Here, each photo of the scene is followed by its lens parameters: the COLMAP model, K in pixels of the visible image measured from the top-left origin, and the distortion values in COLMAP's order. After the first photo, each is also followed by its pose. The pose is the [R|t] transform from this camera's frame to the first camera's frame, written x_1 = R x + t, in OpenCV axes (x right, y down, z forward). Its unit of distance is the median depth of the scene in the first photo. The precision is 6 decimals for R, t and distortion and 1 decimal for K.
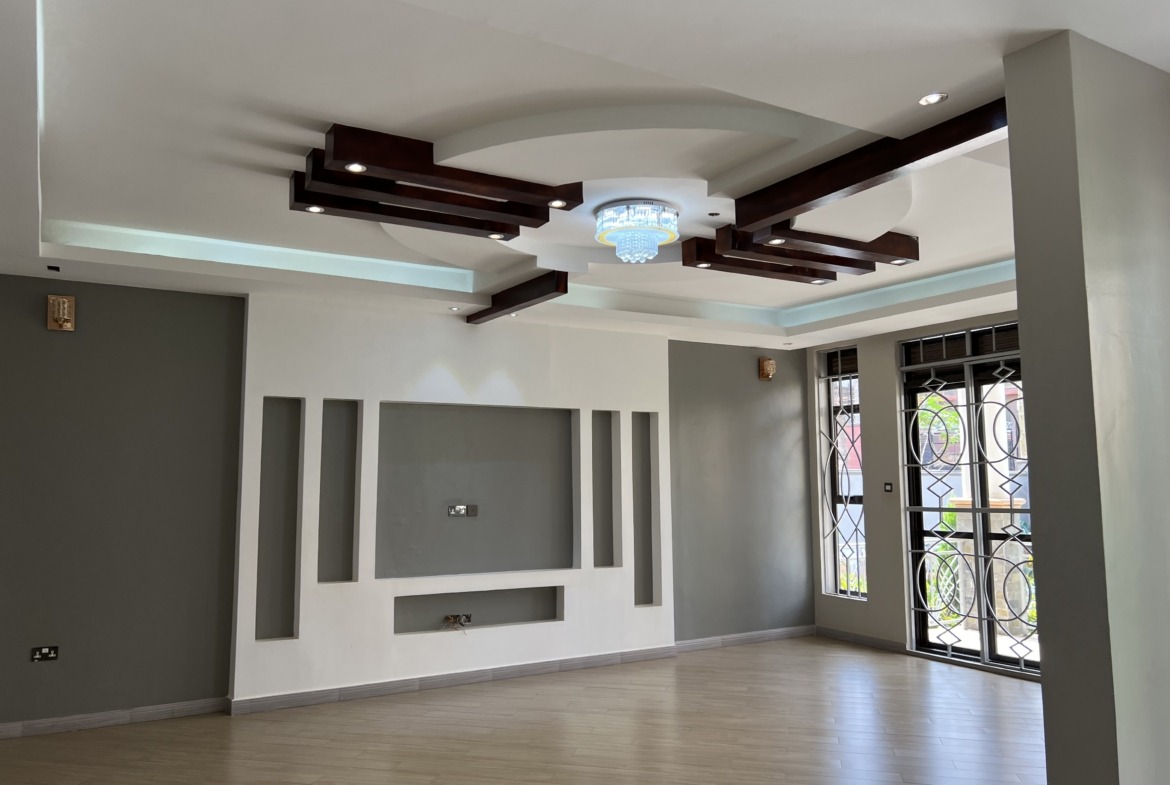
lens RADIAL K [[872.0, 0, 585.0], [0, 872.0, 392.5], [0, 0, 1]] dist [0.102319, -0.160453]
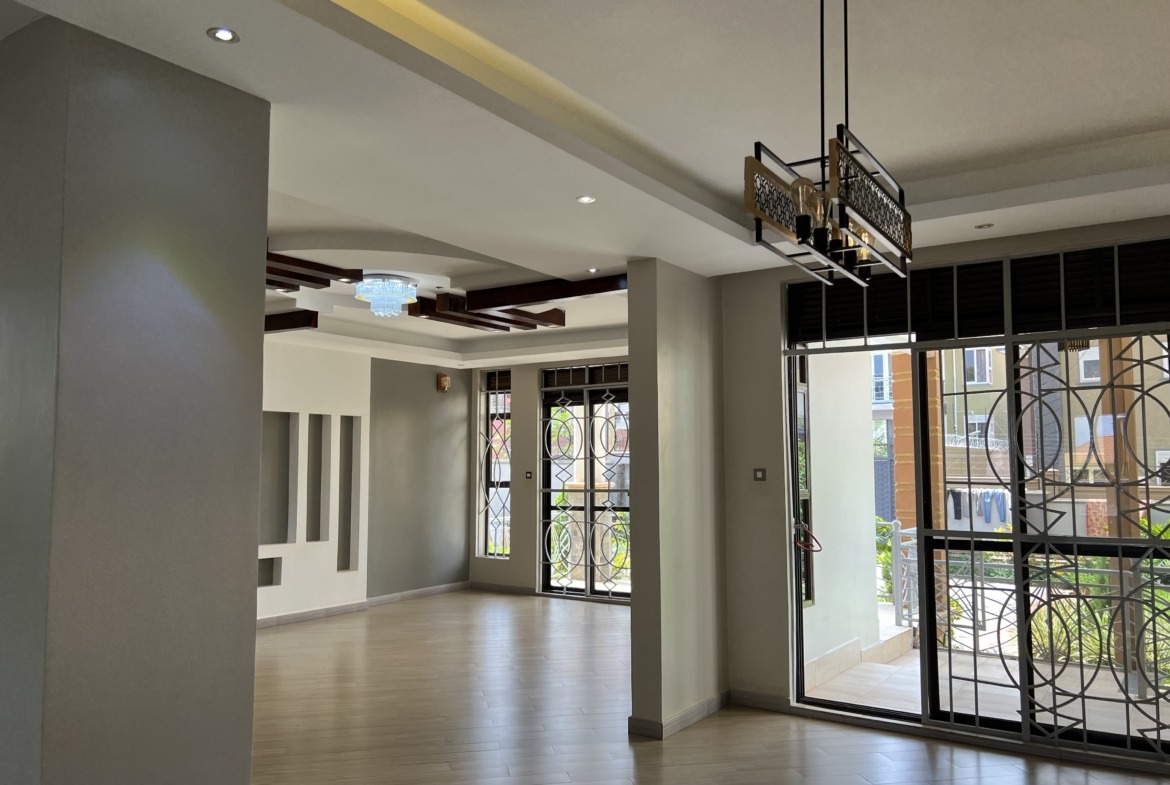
lens RADIAL K [[872.0, 0, 585.0], [0, 872.0, 392.5], [0, 0, 1]] dist [0.102319, -0.160453]
pose [[0.907157, 0.038954, 0.418985, -0.154225], [-0.045212, 0.998965, 0.005013, -0.032194], [-0.418356, -0.023490, 0.907980, -0.272283]]
